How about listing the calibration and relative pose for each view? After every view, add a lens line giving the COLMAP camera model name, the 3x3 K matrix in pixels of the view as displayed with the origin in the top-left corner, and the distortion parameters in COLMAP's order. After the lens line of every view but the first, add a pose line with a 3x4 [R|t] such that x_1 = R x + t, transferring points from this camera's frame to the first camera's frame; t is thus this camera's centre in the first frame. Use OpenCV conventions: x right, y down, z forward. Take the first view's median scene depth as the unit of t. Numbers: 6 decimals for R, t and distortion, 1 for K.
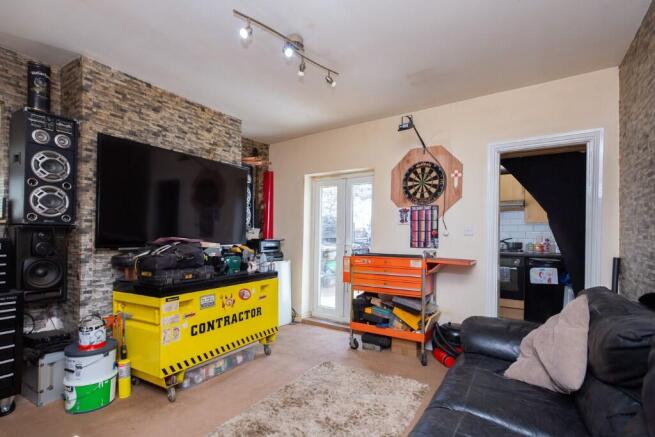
lens RADIAL K [[337.7, 0, 326.2], [0, 337.7, 233.7], [0, 0, 1]] dist [0.035005, -0.008170]
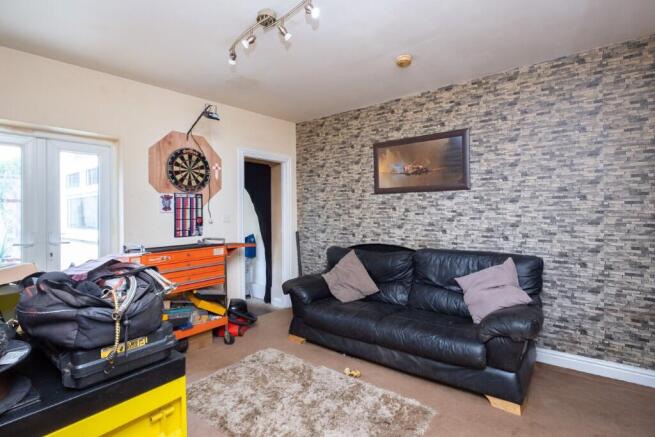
lens RADIAL K [[337.7, 0, 328.9], [0, 337.7, 212.3], [0, 0, 1]] dist [0.035005, -0.008170]
pose [[0.083852, -0.010161, 0.996426, -0.632785], [0.014240, 0.999858, 0.008997, -0.029785], [-0.996376, 0.013435, 0.083985, 0.497290]]
